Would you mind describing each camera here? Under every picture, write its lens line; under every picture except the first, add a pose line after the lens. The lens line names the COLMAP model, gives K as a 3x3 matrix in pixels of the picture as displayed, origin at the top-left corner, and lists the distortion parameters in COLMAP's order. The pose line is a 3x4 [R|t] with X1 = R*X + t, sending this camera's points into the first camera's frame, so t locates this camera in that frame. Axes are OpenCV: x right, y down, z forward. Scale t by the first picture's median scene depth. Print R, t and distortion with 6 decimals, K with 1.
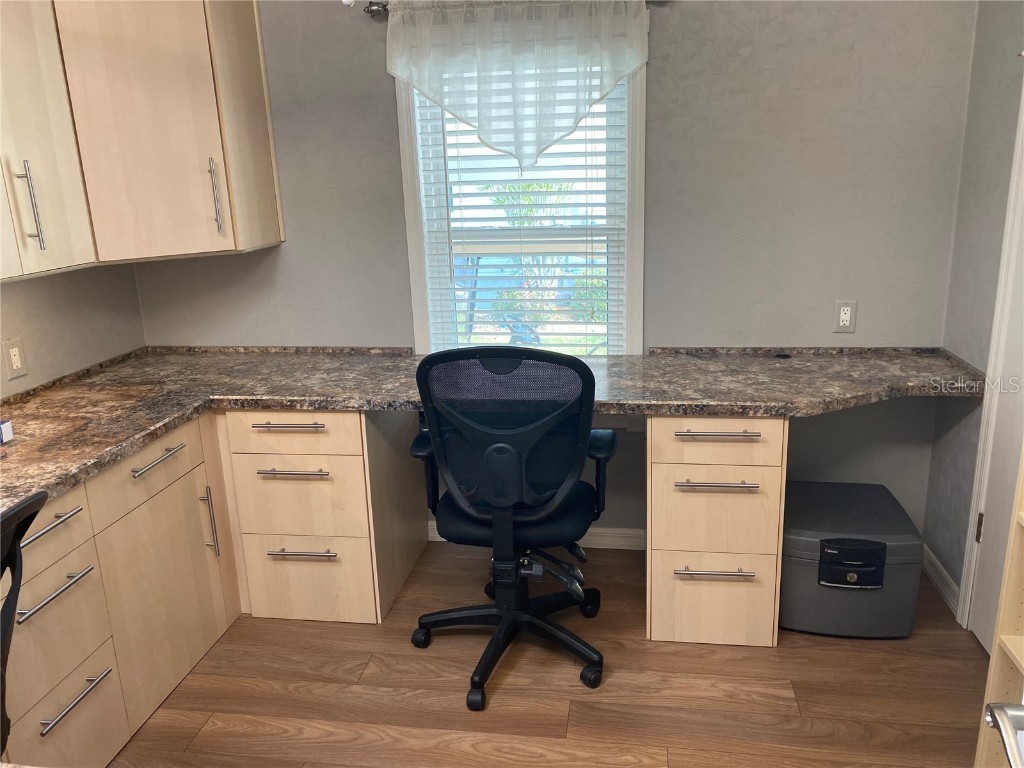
lens RADIAL K [[782.9, 0, 513.2], [0, 782.9, 379.8], [0, 0, 1]] dist [0.057479, -0.079077]
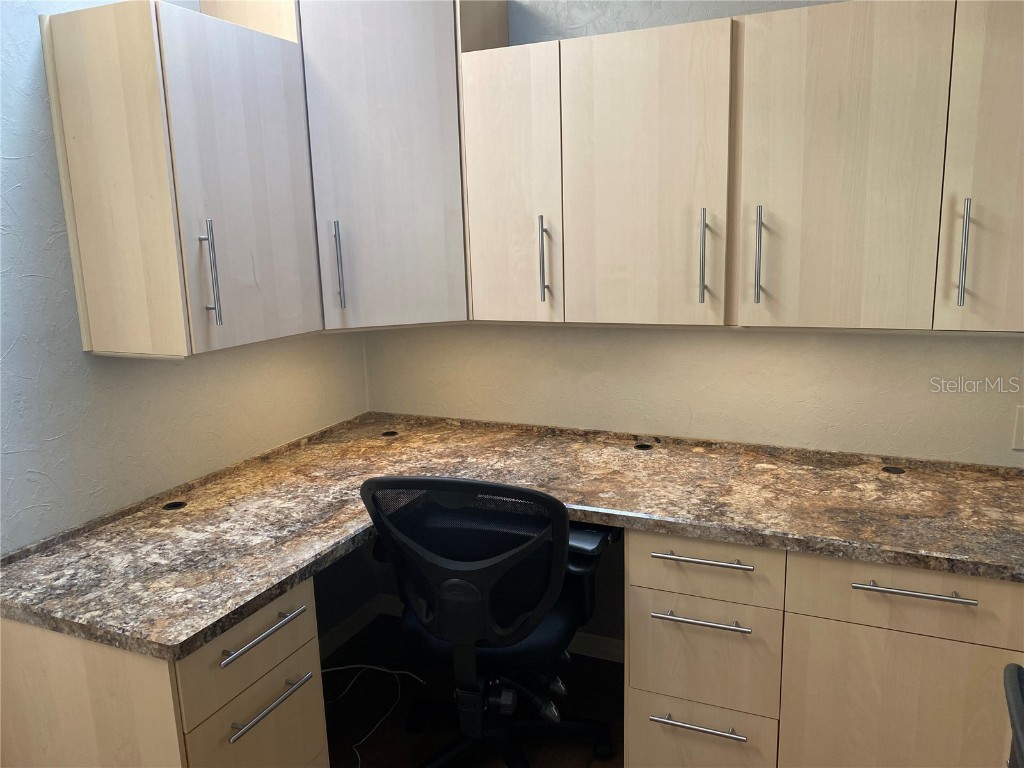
lens RADIAL K [[782.9, 0, 513.2], [0, 782.9, 379.8], [0, 0, 1]] dist [0.057479, -0.079077]
pose [[-0.270209, 0.228362, -0.935328, 0.318049], [-0.215554, 0.932457, 0.289933, -0.231900], [0.938362, 0.279956, -0.202734, 0.774612]]
